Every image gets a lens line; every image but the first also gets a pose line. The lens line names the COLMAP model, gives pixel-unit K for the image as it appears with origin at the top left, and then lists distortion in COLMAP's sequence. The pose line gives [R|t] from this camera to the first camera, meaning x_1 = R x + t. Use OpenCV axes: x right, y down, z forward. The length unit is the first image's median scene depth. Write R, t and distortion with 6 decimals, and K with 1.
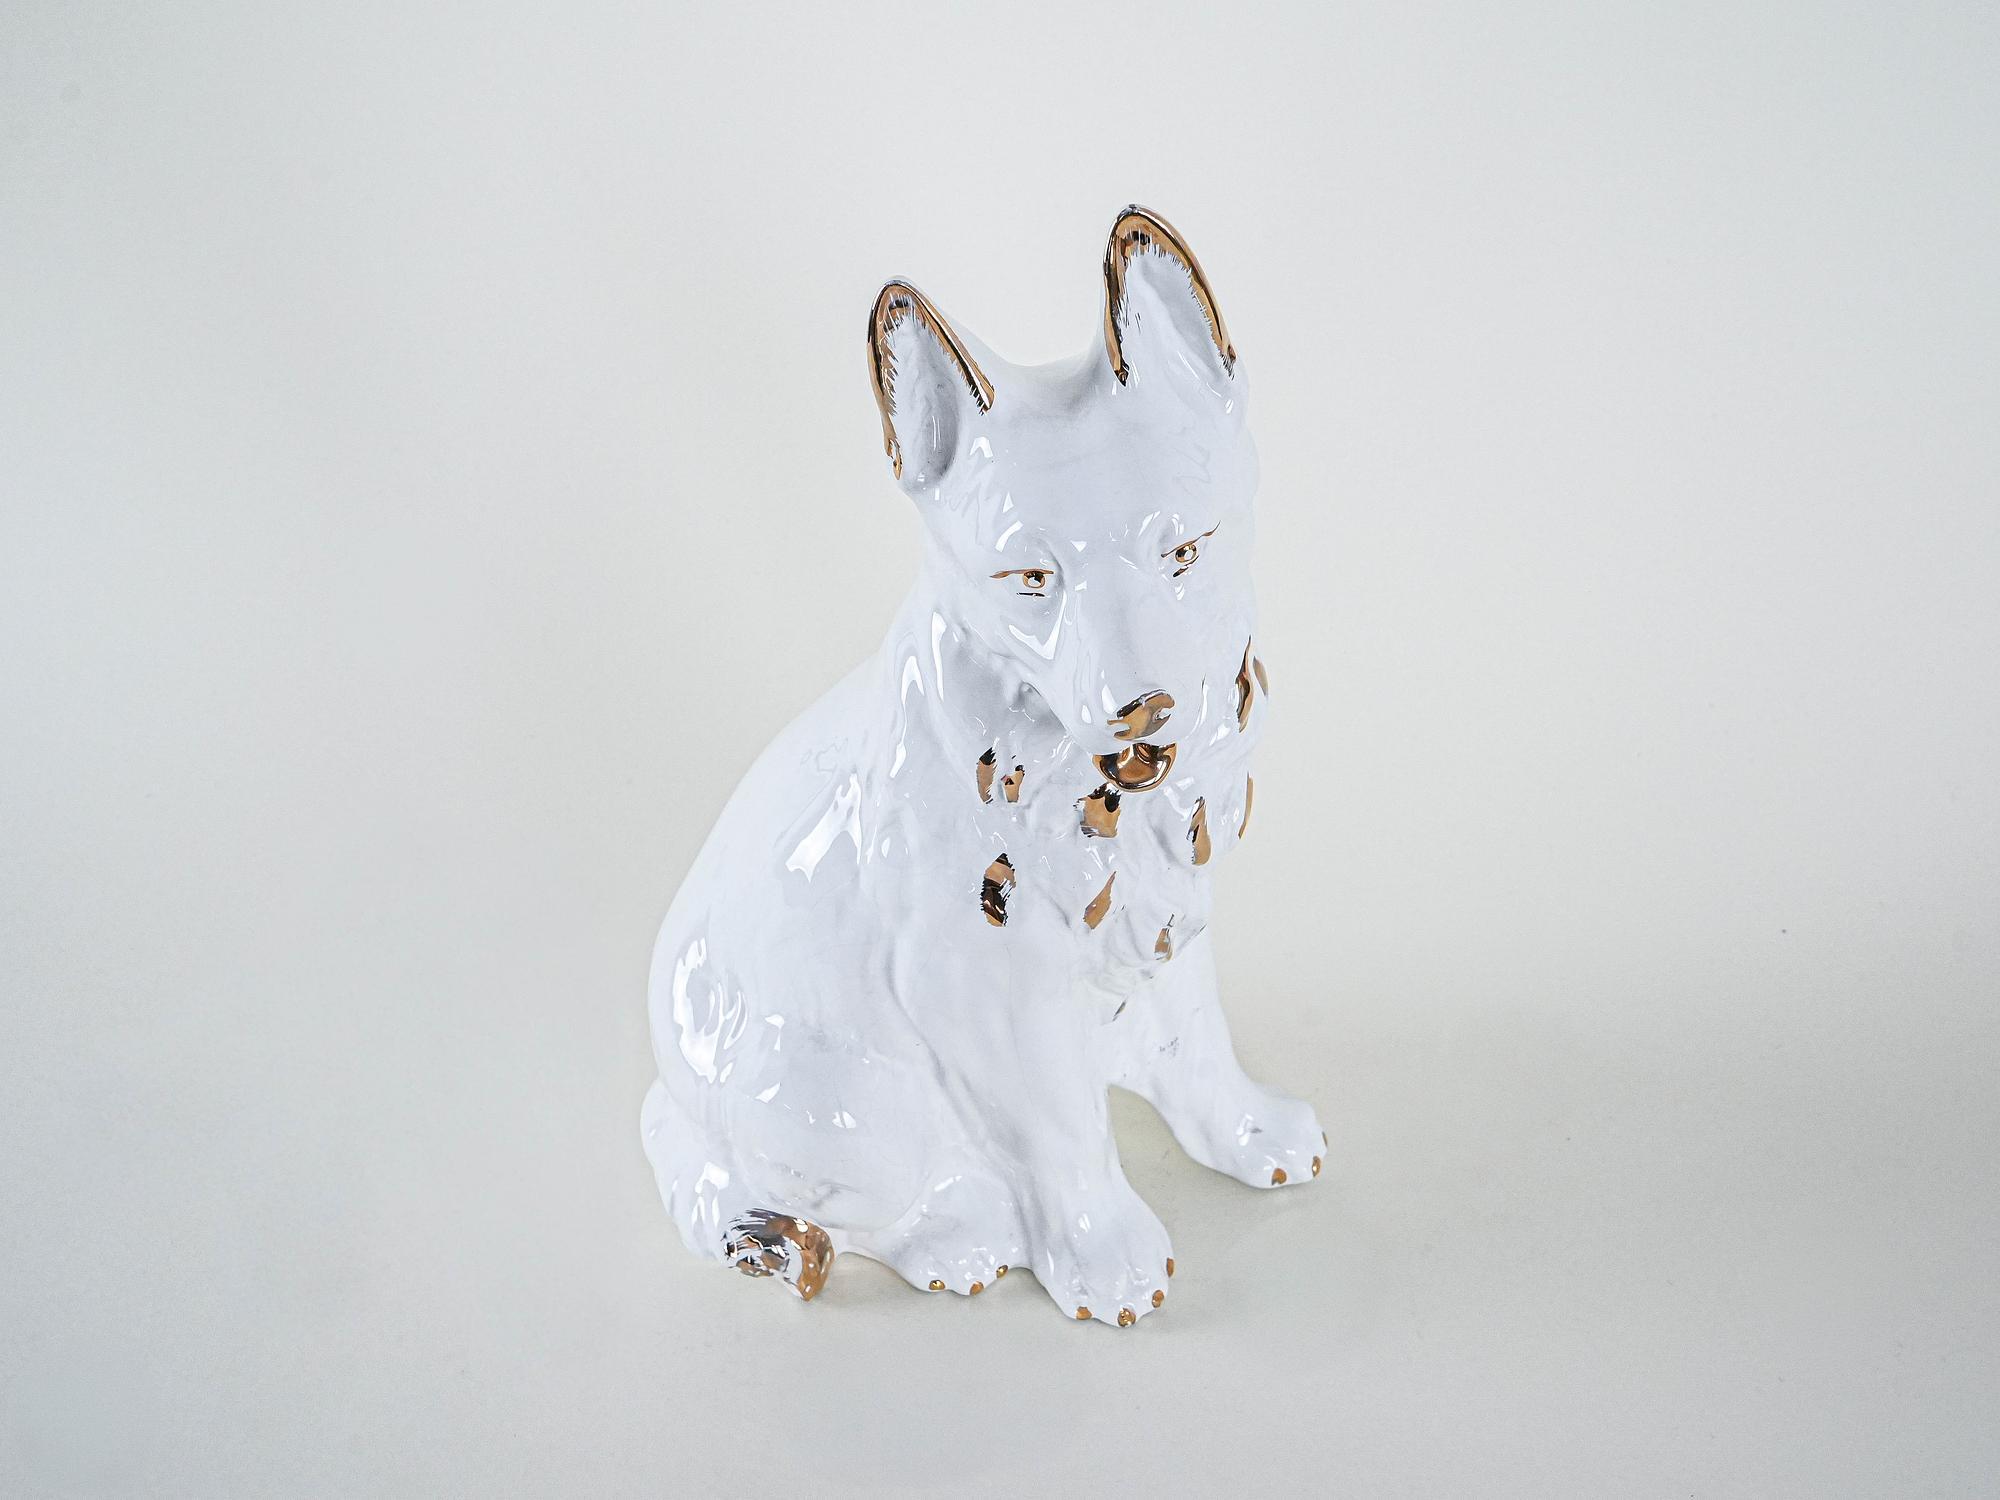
lens RADIAL K [[1954.5, 0, 1000.7], [0, 1954.5, 757.2], [0, 0, 1]] dist [0.012487, 0.000000]
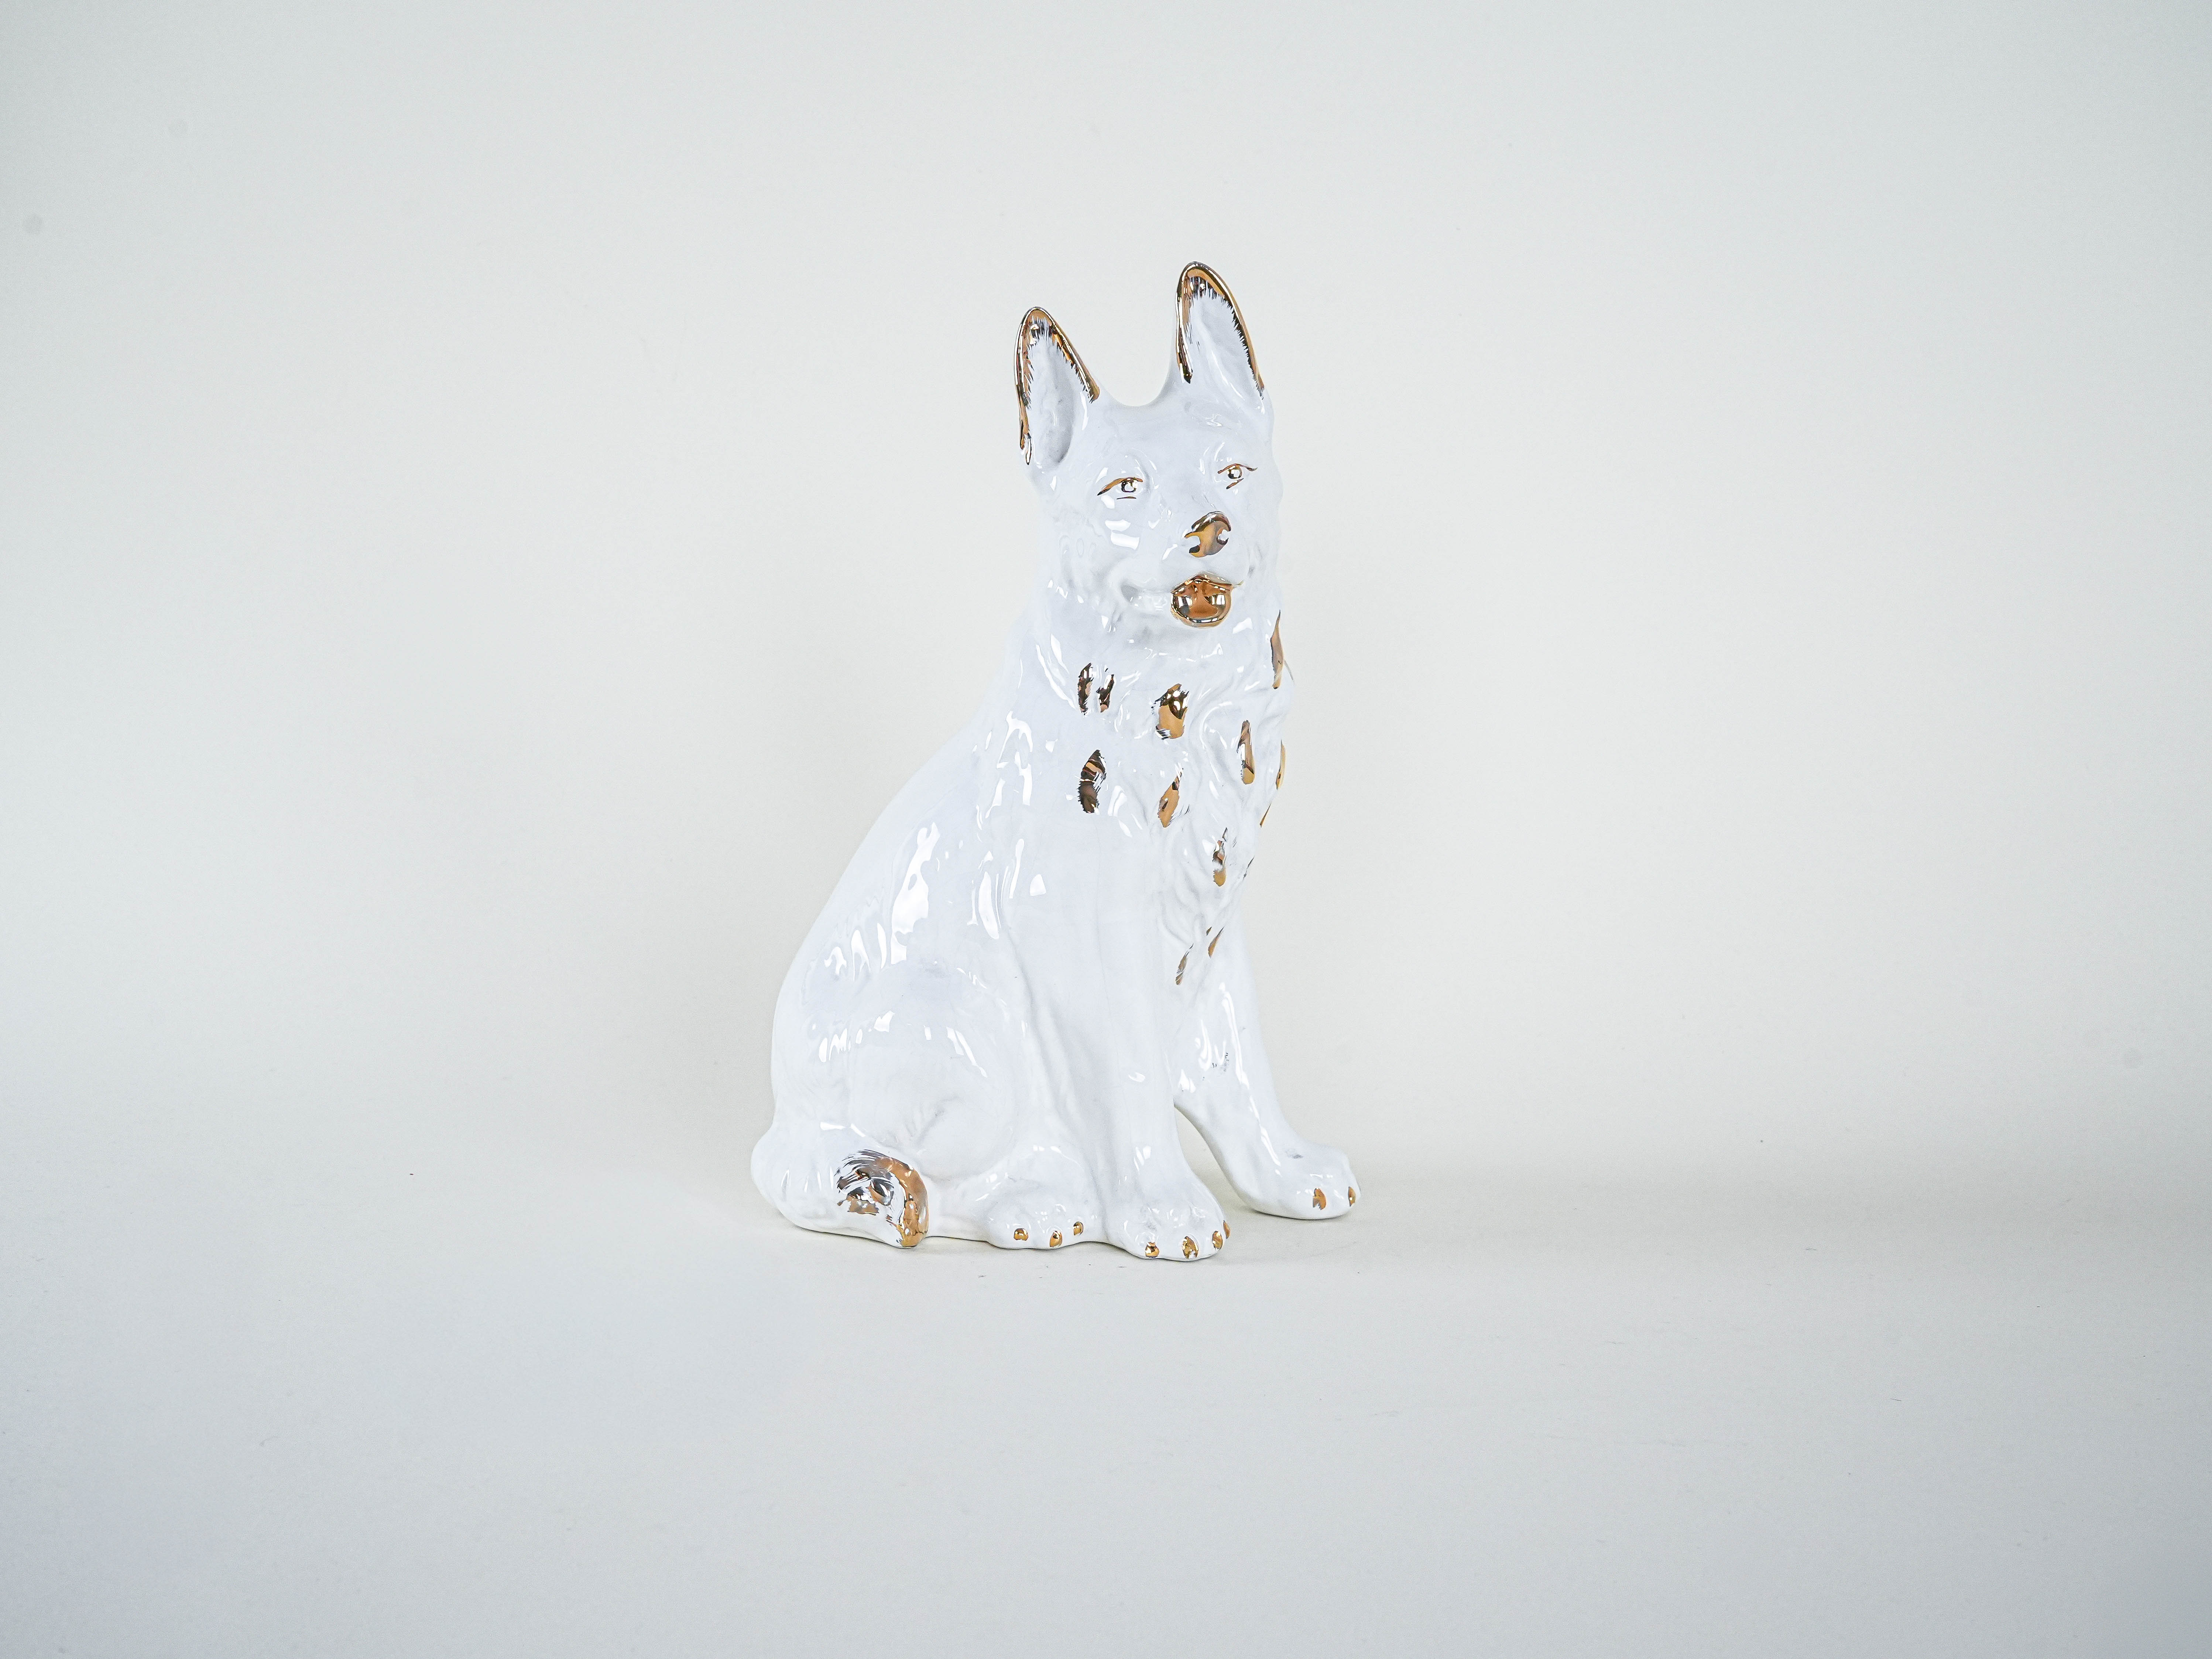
lens RADIAL K [[2162.8, 0, 1098.6], [0, 2162.8, 819.2], [0, 0, 1]] dist [-0.056896, 0.000000]
pose [[0.998310, 0.026912, 0.051499, -0.069578], [-0.001697, 0.899414, -0.437094, 0.712844], [-0.058082, 0.436269, 0.897940, -0.266241]]
